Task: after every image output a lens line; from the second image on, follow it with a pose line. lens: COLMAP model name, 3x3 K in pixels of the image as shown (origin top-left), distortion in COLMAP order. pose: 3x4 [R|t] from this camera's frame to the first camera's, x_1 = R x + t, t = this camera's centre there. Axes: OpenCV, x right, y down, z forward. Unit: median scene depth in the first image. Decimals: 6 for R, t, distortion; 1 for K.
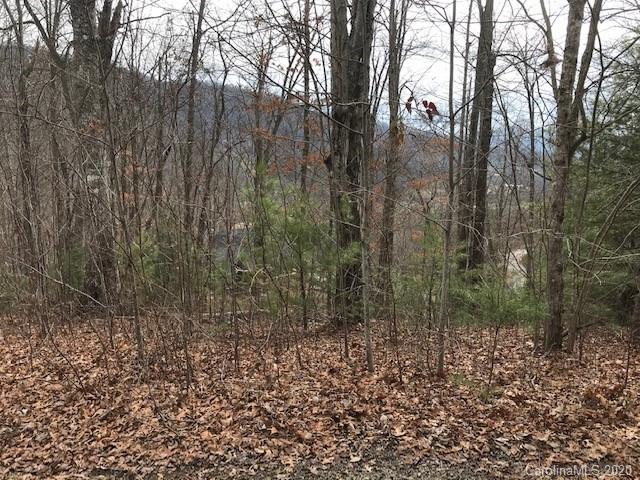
lens RADIAL K [[525.2, 0, 316.7], [0, 525.2, 239.9], [0, 0, 1]] dist [0.021107, -0.013170]
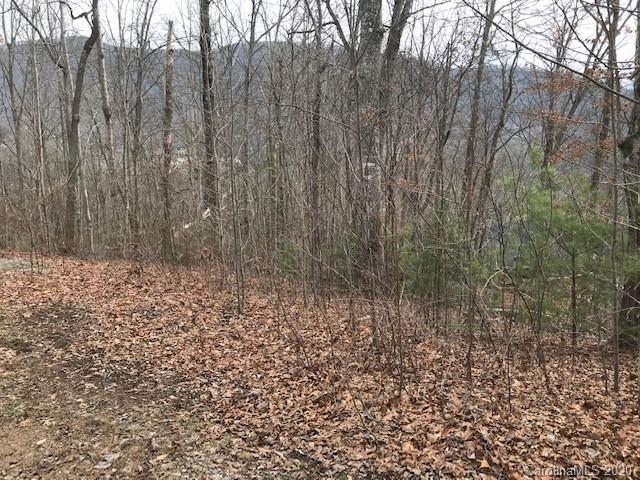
lens RADIAL K [[525.2, 0, 316.7], [0, 525.2, 239.9], [0, 0, 1]] dist [0.021107, -0.013170]
pose [[0.864777, 0.080809, -0.495611, 0.071429], [-0.069774, 0.996729, 0.040769, -0.010663], [0.497285, -0.000675, 0.867587, 0.125234]]
